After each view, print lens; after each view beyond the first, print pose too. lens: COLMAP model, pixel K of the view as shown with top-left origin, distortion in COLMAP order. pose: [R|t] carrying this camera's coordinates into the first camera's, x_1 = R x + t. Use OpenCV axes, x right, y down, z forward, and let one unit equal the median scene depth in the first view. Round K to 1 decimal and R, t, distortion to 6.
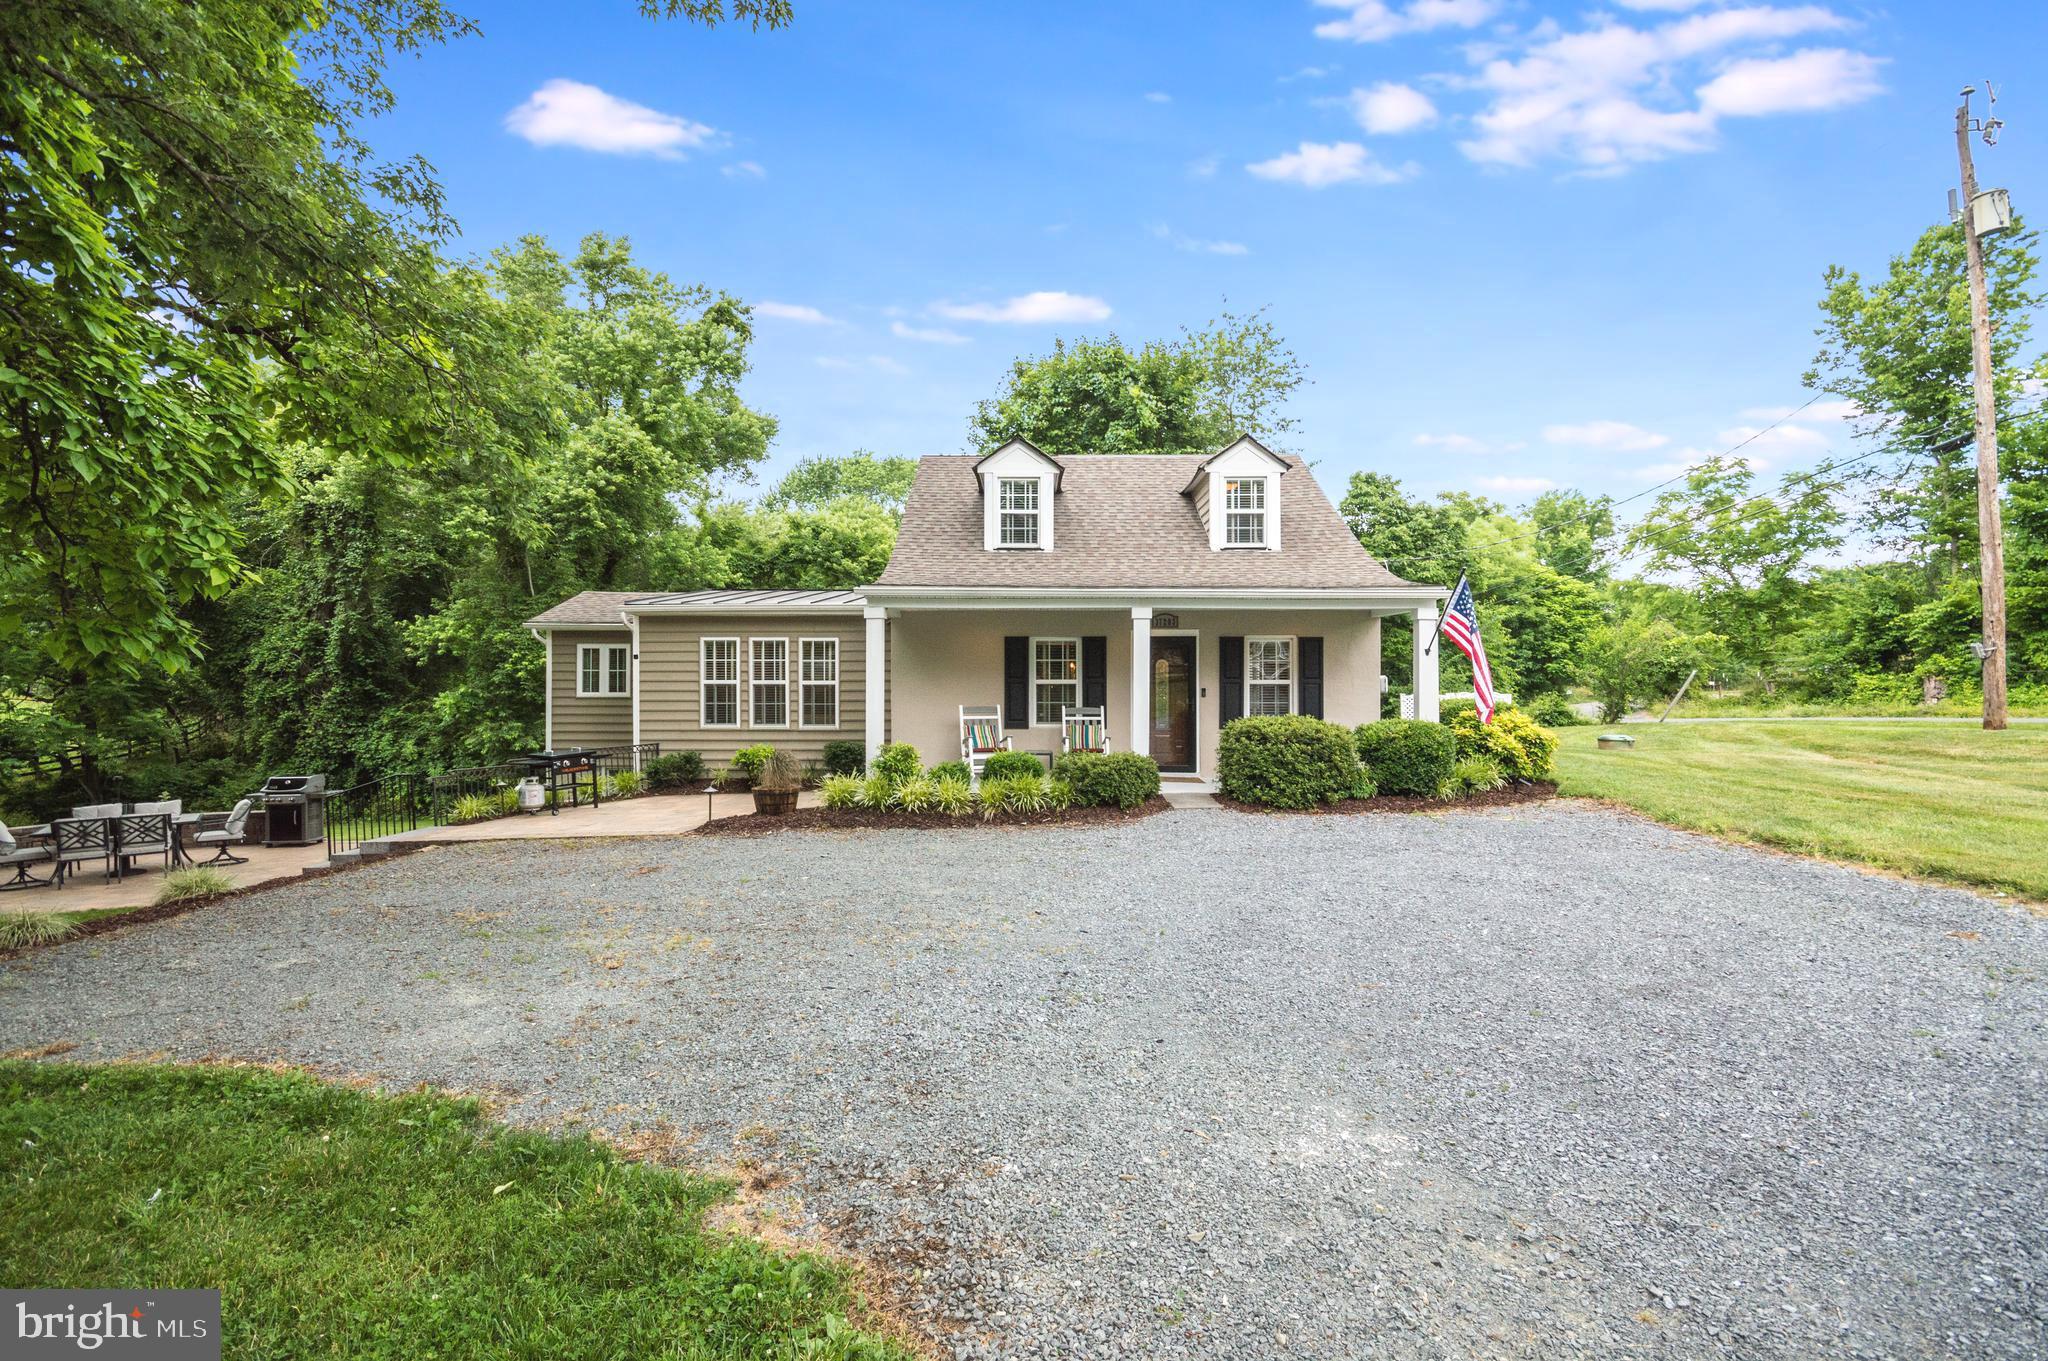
lens RADIAL K [[914.1, 0, 1022.4], [0, 914.1, 672.2], [0, 0, 1]] dist [0.020550, -0.007685]
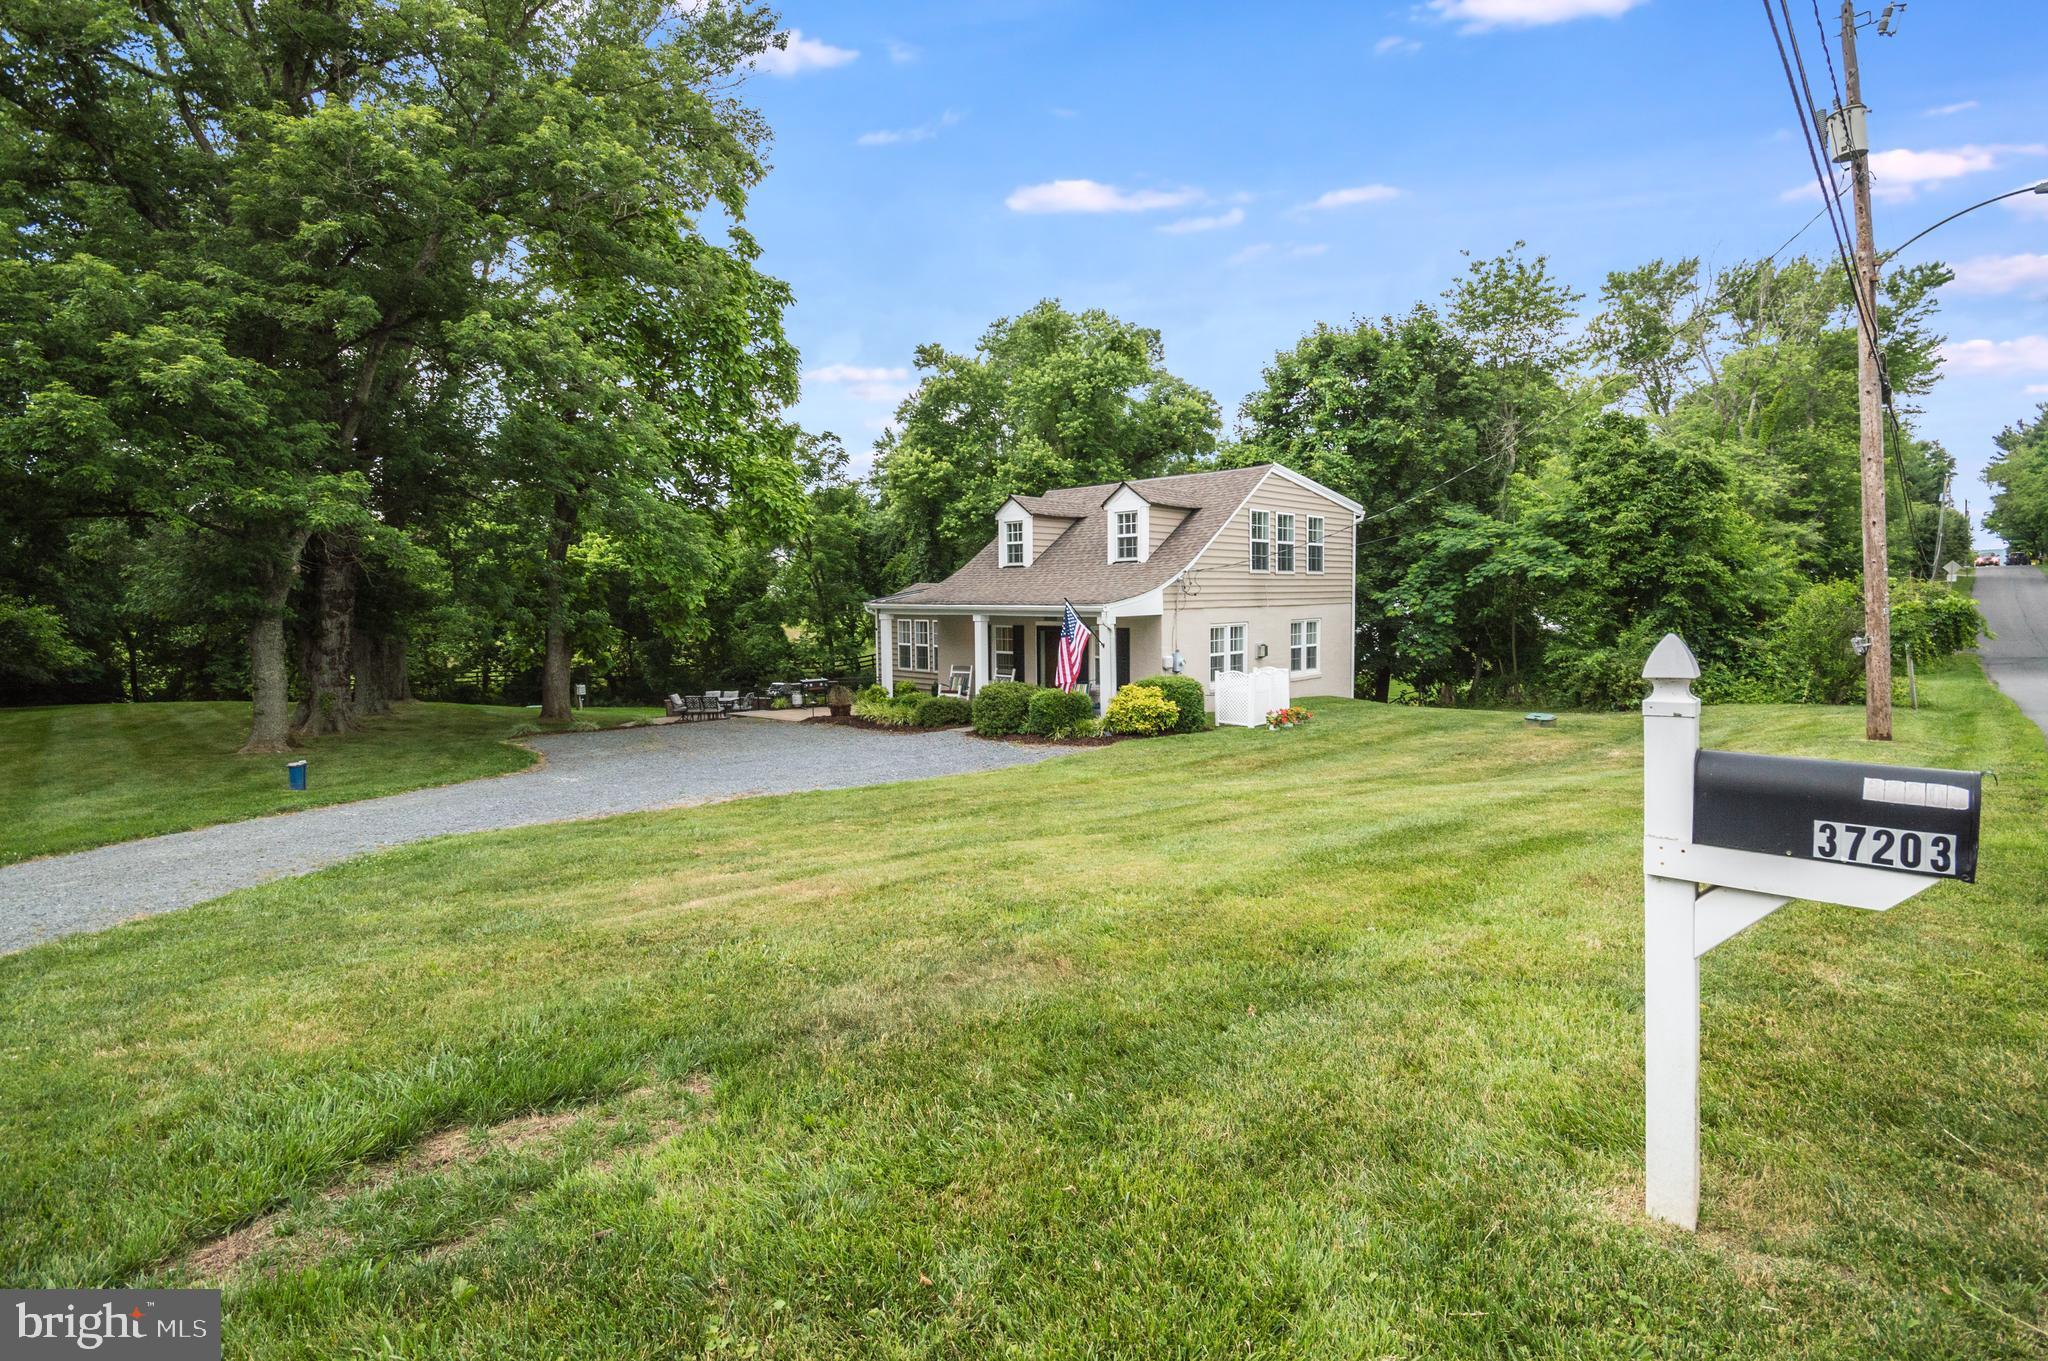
lens RADIAL K [[952.2, 0, 1013.5], [0, 952.2, 647.6], [0, 0, 1]] dist [-0.000605, -0.000597]
pose [[0.718661, 0.030059, -0.694710, 1.101189], [0.015796, 0.998102, 0.059527, -0.088989], [0.695181, -0.053754, 0.716822, -0.186773]]
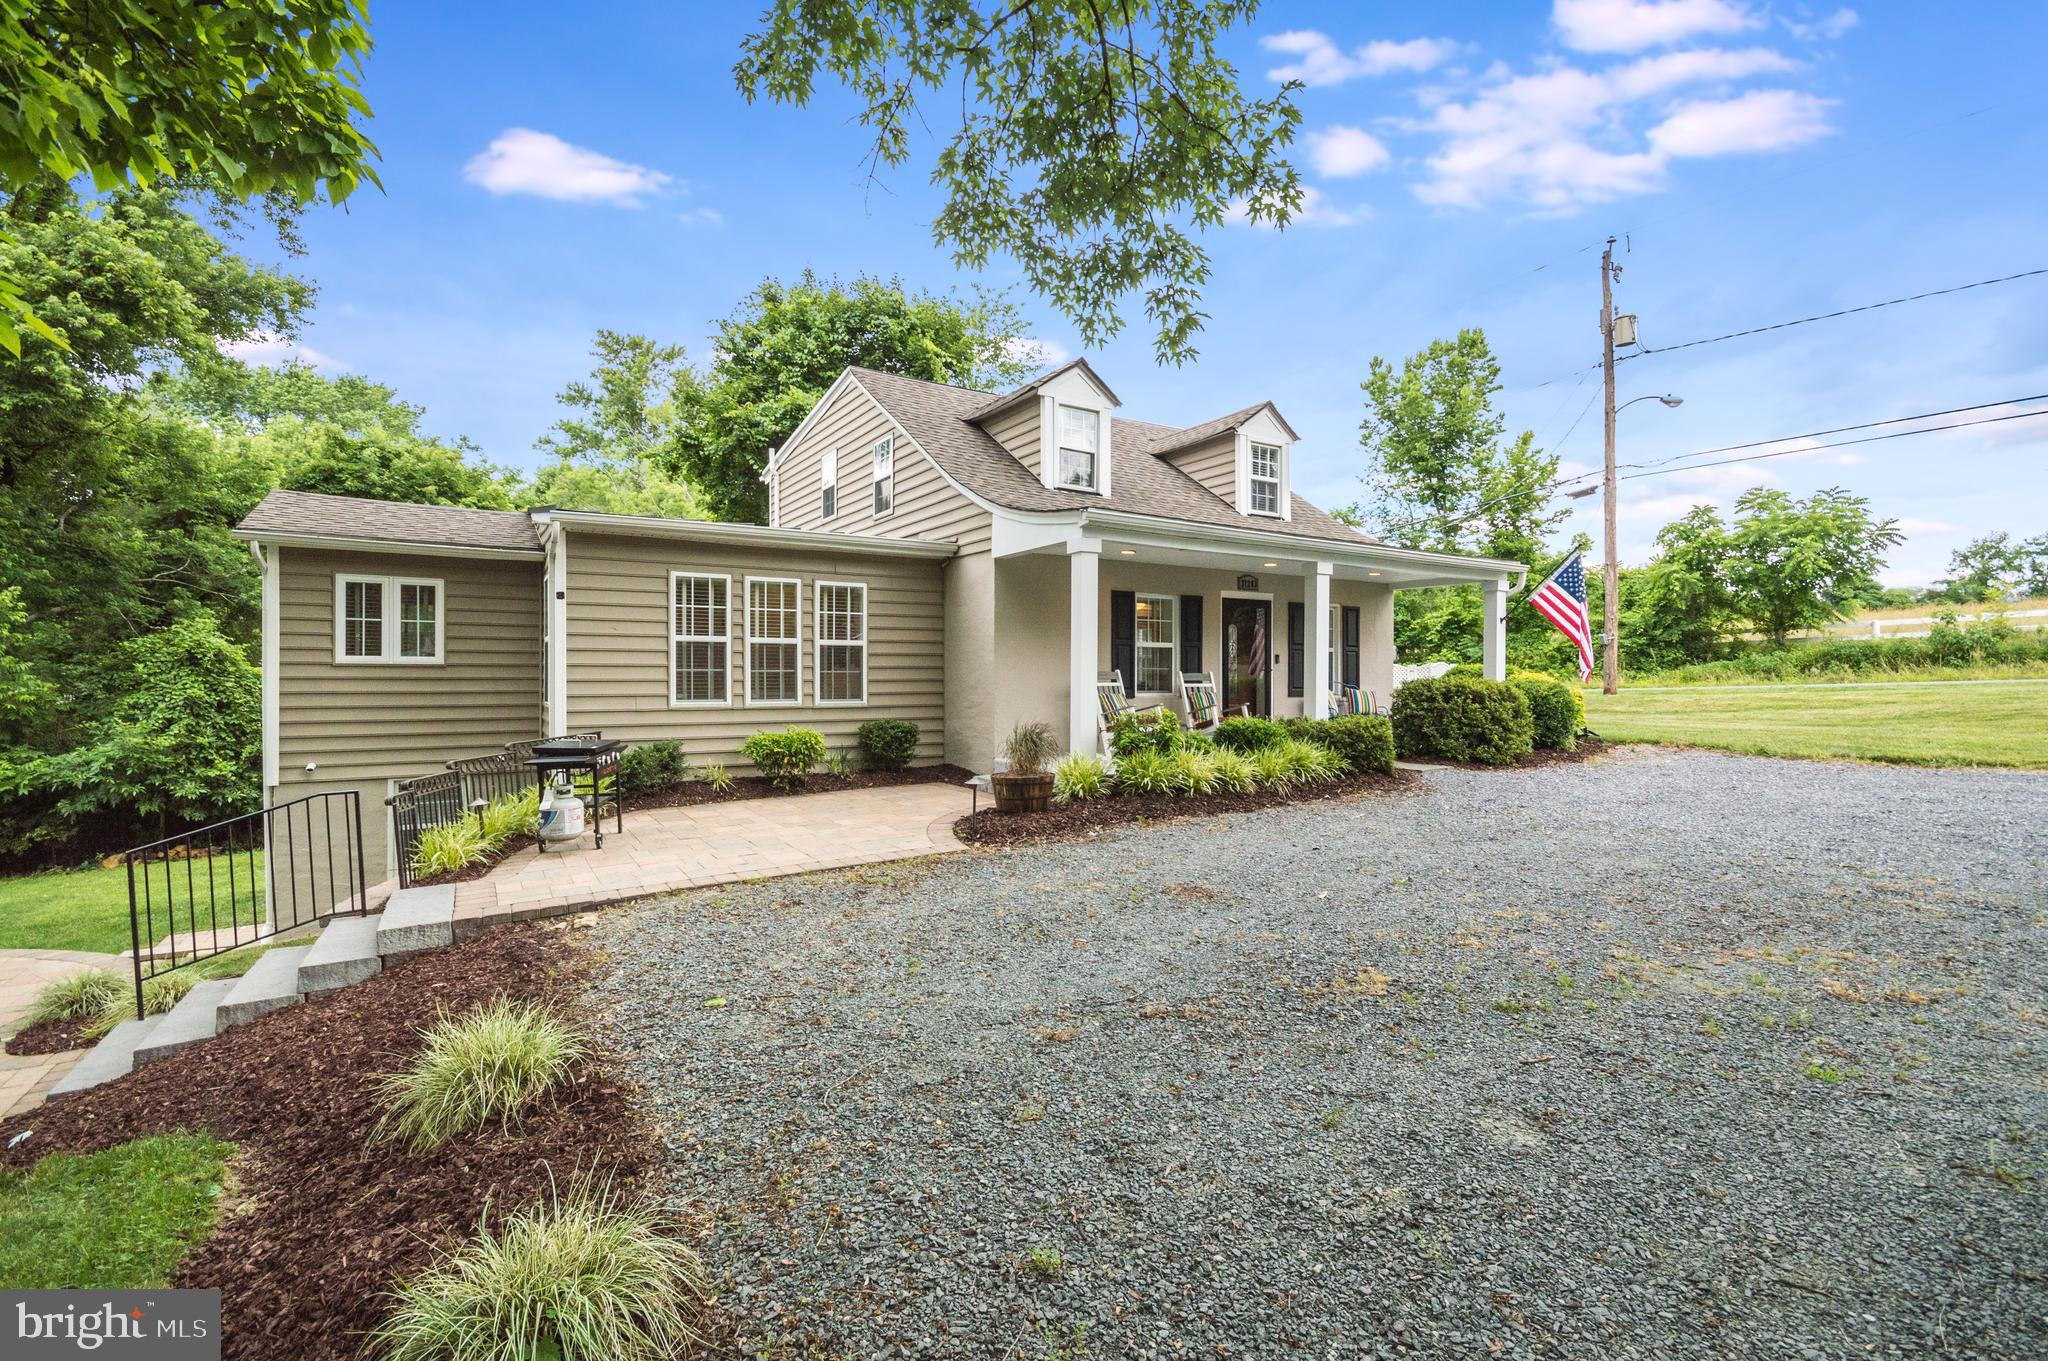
lens RADIAL K [[914.1, 0, 1022.4], [0, 914.1, 672.2], [0, 0, 1]] dist [0.020550, -0.007685]
pose [[0.841551, 0.005591, 0.540149, -0.488273], [-0.006573, 0.999978, -0.000110, 0.033598], [-0.540138, -0.003458, 0.841570, 0.293197]]
